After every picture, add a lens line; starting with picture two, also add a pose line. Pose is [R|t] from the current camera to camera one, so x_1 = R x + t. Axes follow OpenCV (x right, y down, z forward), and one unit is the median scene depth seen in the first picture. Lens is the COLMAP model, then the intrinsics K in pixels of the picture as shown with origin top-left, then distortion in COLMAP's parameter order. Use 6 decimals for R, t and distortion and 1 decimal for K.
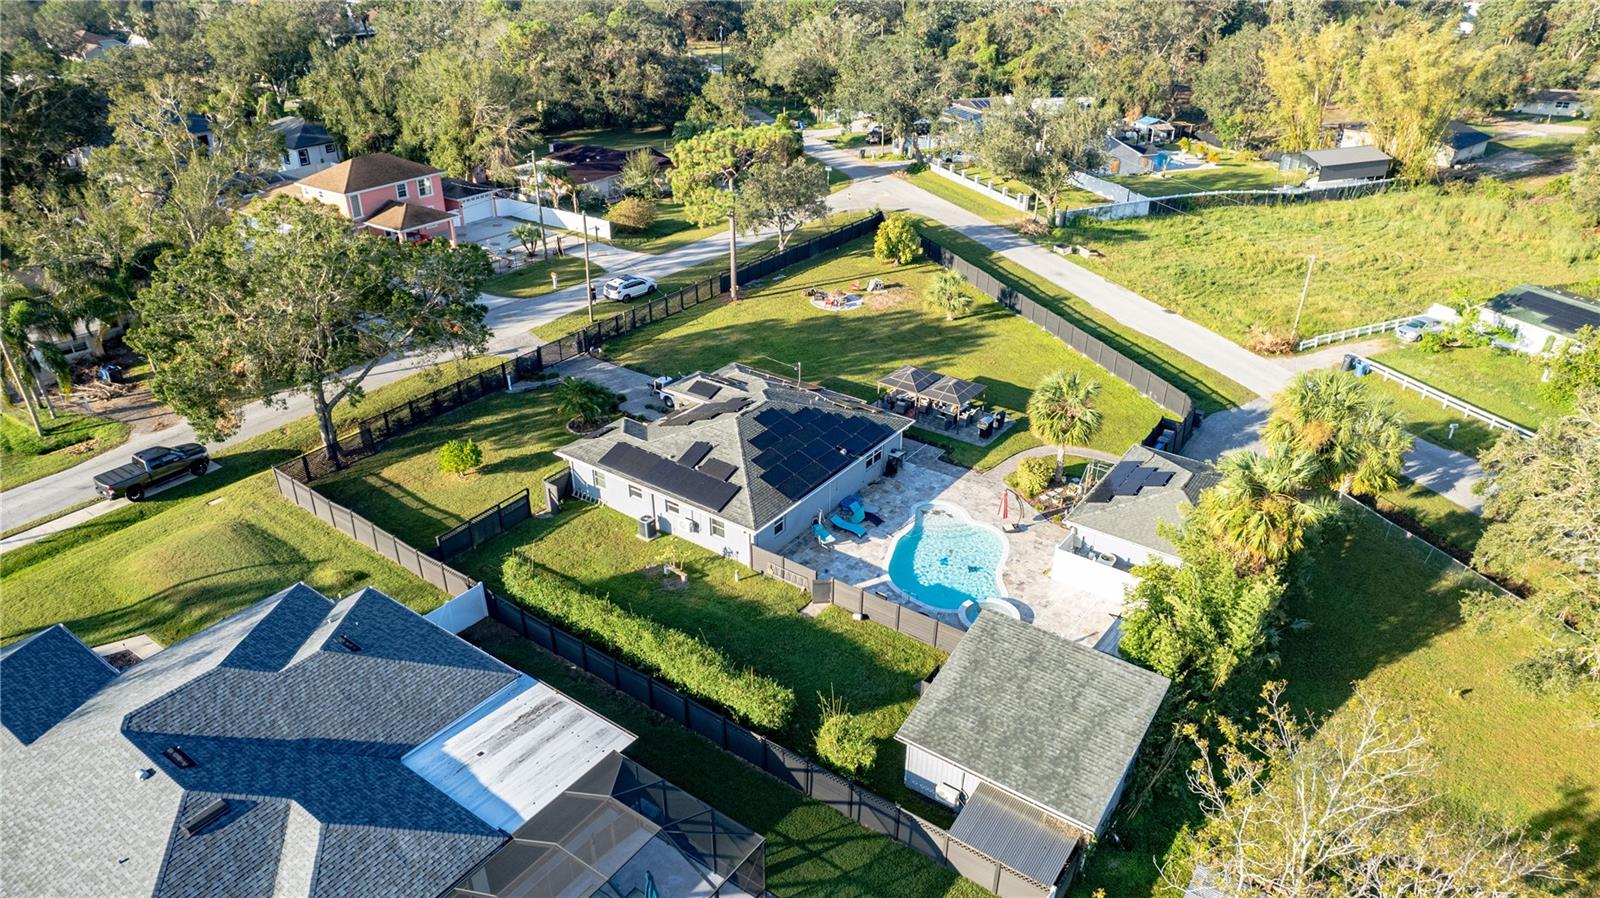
lens RADIAL K [[1028.8, 0, 805.9], [0, 1028.8, 447.6], [0, 0, 1]] dist [-0.066138, 0.046415]
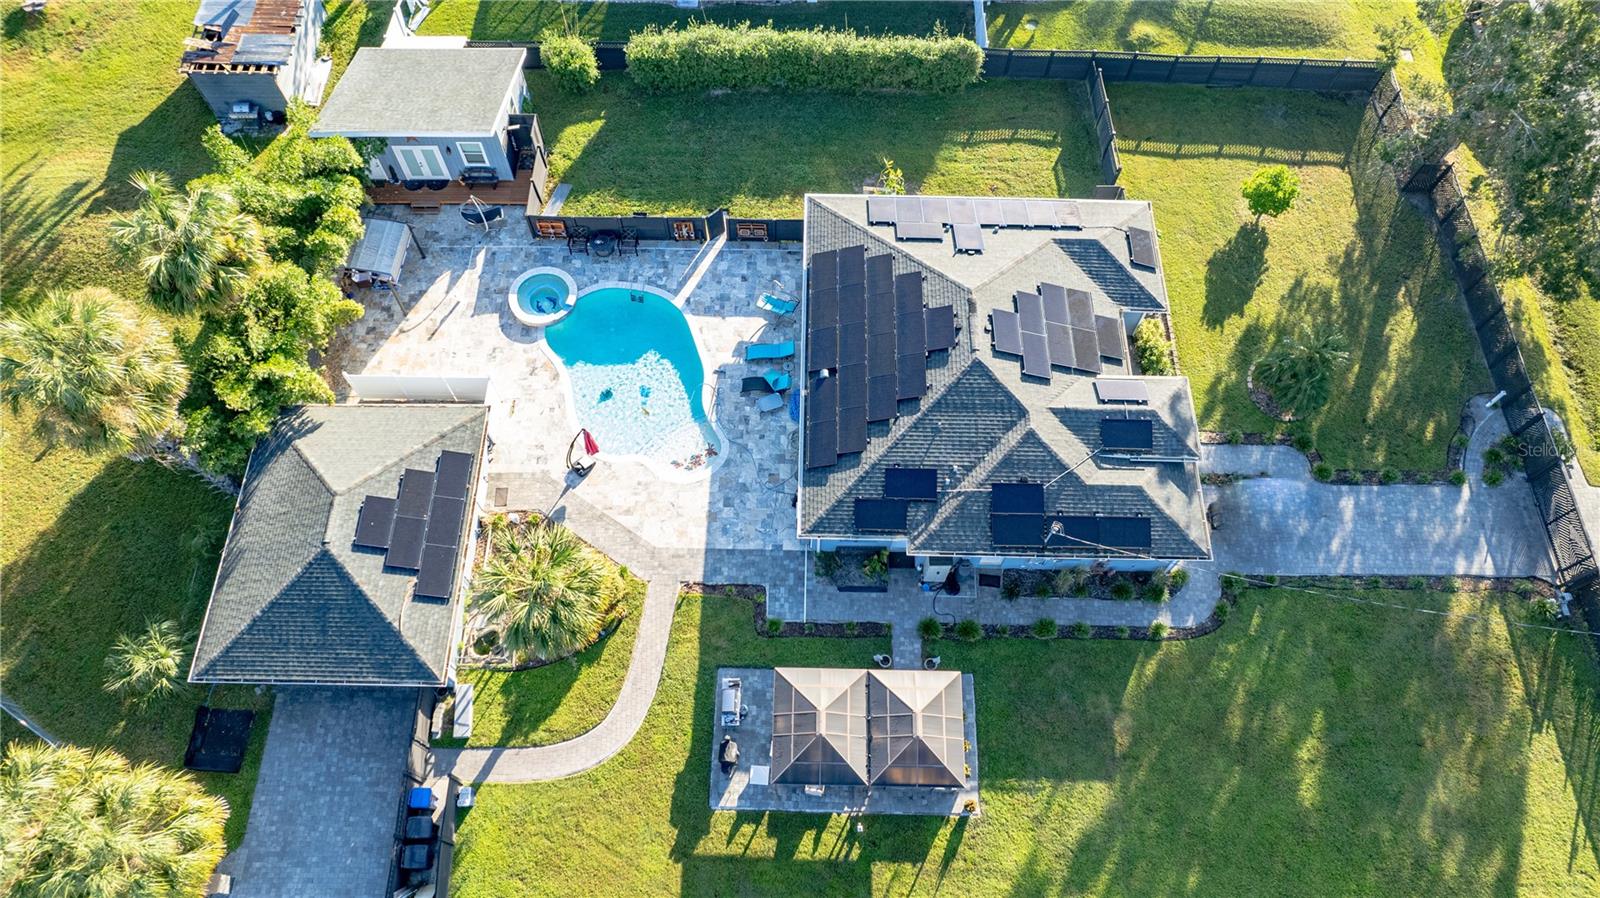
lens RADIAL K [[1028.8, 0, 805.7], [0, 1028.8, 447.9], [0, 0, 1]] dist [-0.066138, 0.046415]
pose [[-0.822065, 0.500323, -0.271818, 0.245623], [-0.273501, 0.071733, 0.959193, -0.614106], [0.499405, 0.862862, 0.077869, 0.950657]]
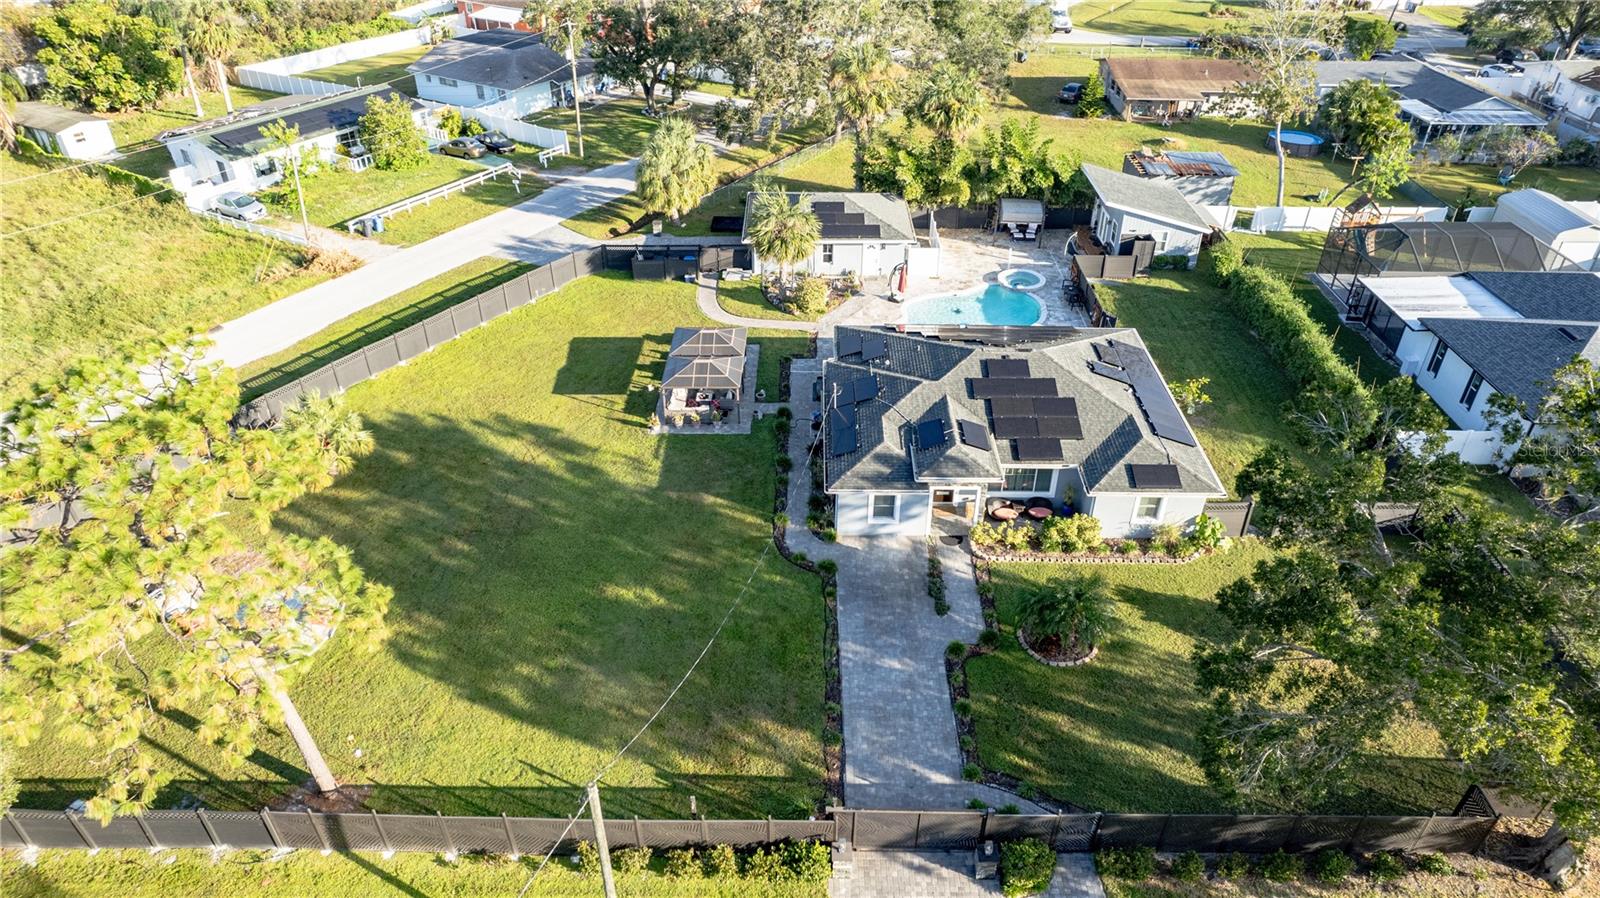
lens RADIAL K [[1028.8, 0, 800.1], [0, 1028.8, 450.0], [0, 0, 1]] dist [-0.066138, 0.046415]
pose [[-0.577312, -0.472900, 0.665640, -0.513138], [0.368822, 0.576280, 0.729295, -0.622544], [-0.728479, 0.666533, -0.158278, 1.274408]]
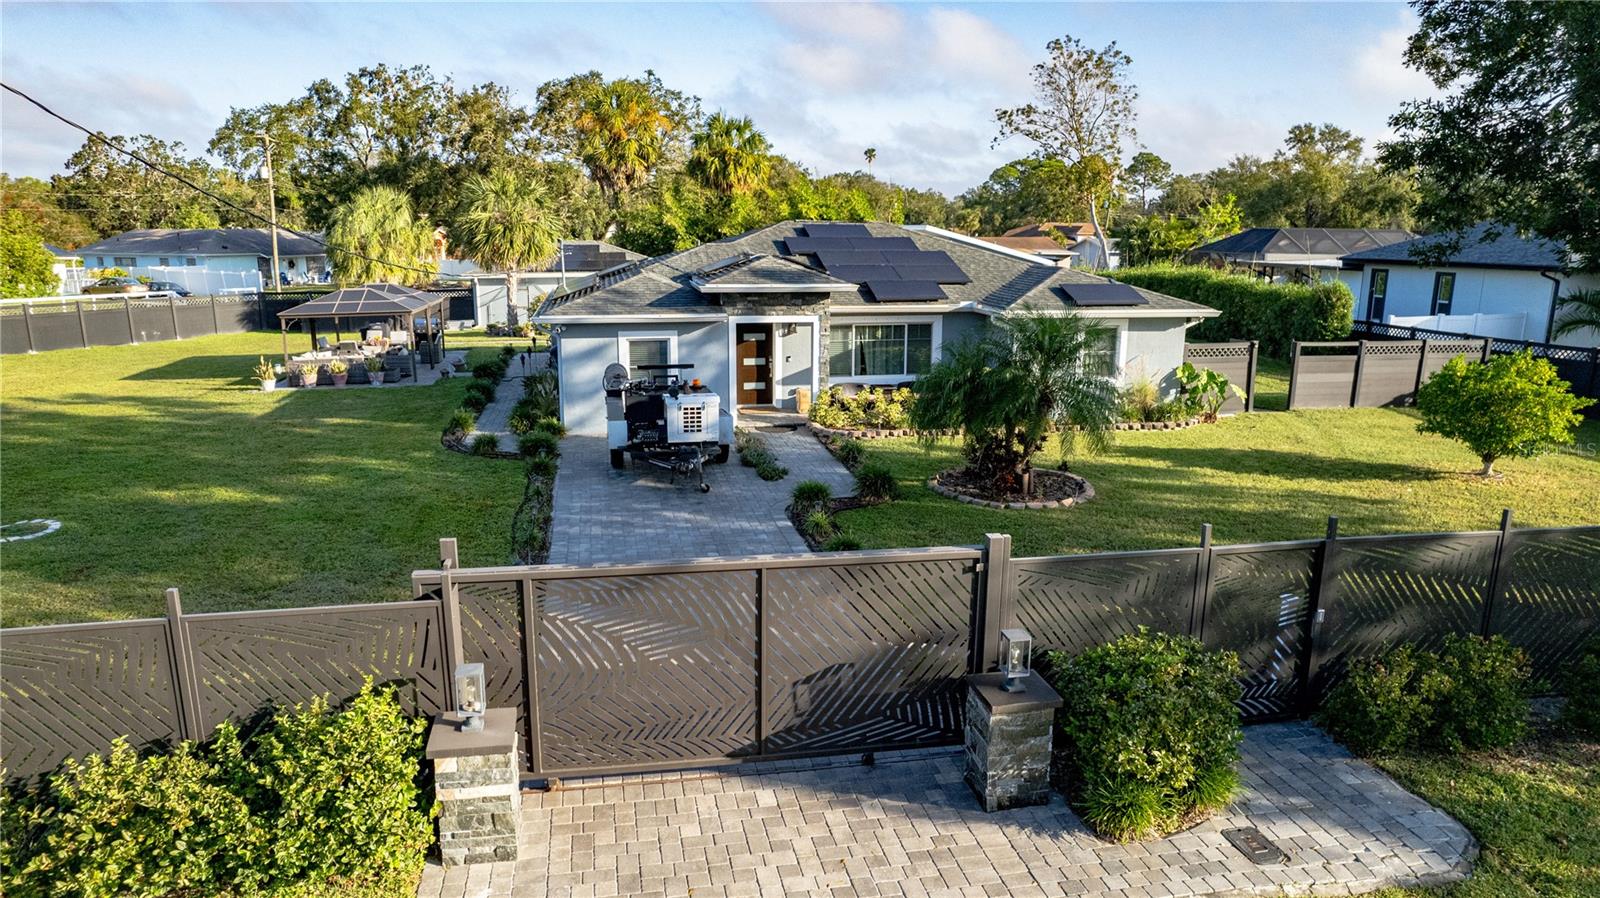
lens RADIAL K [[1028.8, 0, 800.9], [0, 1028.8, 452.5], [0, 0, 1]] dist [-0.066138, 0.046415]
pose [[-0.730483, -0.174929, 0.660148, -0.396647], [0.301723, 0.784516, 0.541754, -0.232025], [-0.612665, 0.594923, -0.520296, 1.330624]]
